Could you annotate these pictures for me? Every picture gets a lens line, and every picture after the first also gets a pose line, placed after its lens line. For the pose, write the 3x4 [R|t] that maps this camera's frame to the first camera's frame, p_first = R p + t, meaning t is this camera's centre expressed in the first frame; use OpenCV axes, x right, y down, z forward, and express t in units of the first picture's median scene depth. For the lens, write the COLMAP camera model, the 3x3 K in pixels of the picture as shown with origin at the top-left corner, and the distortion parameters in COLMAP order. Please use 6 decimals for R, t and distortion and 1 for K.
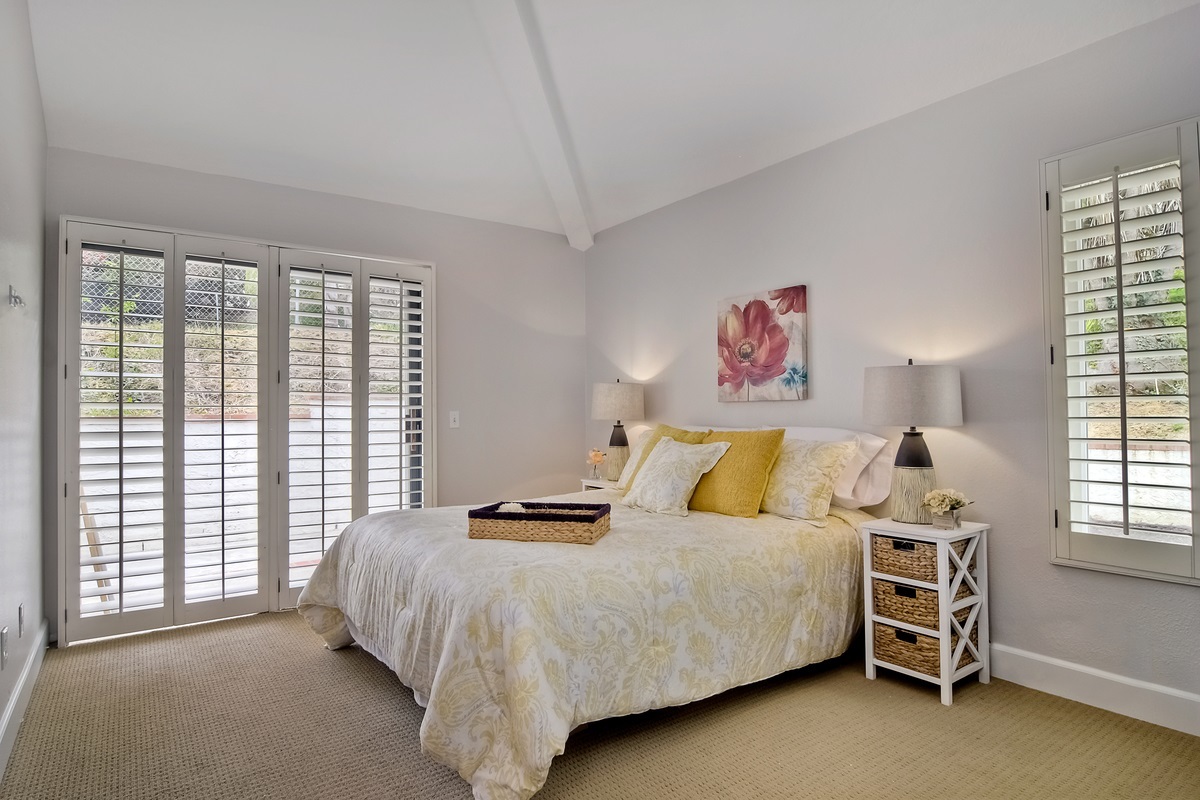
lens RADIAL K [[658.1, 0, 600.0], [0, 658.1, 400.0], [0, 0, 1]] dist [-0.025588, -0.000425]
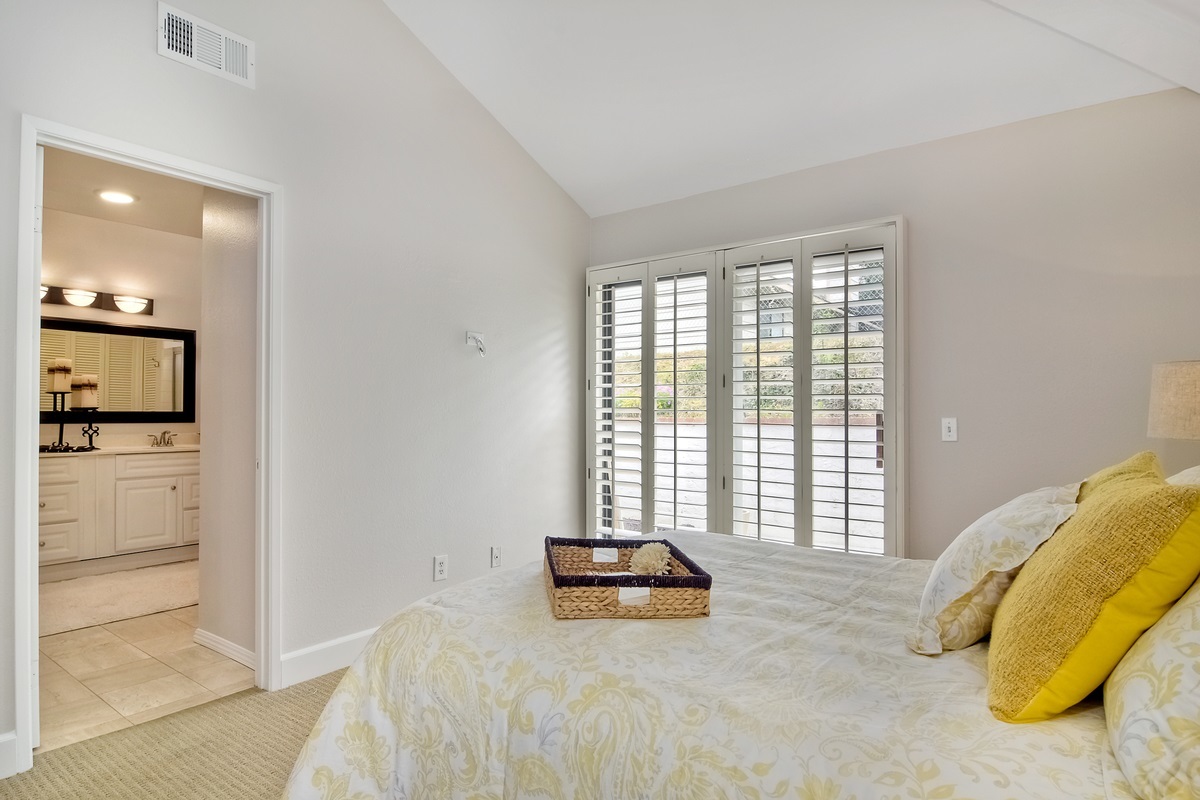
lens RADIAL K [[658.1, 0, 600.0], [0, 658.1, 400.0], [0, 0, 1]] dist [-0.025588, -0.000425]
pose [[0.293991, -0.013402, -0.955714, 0.657780], [0.012476, 0.999870, -0.010183, 0.002389], [0.955727, -0.008930, 0.294120, 0.857208]]
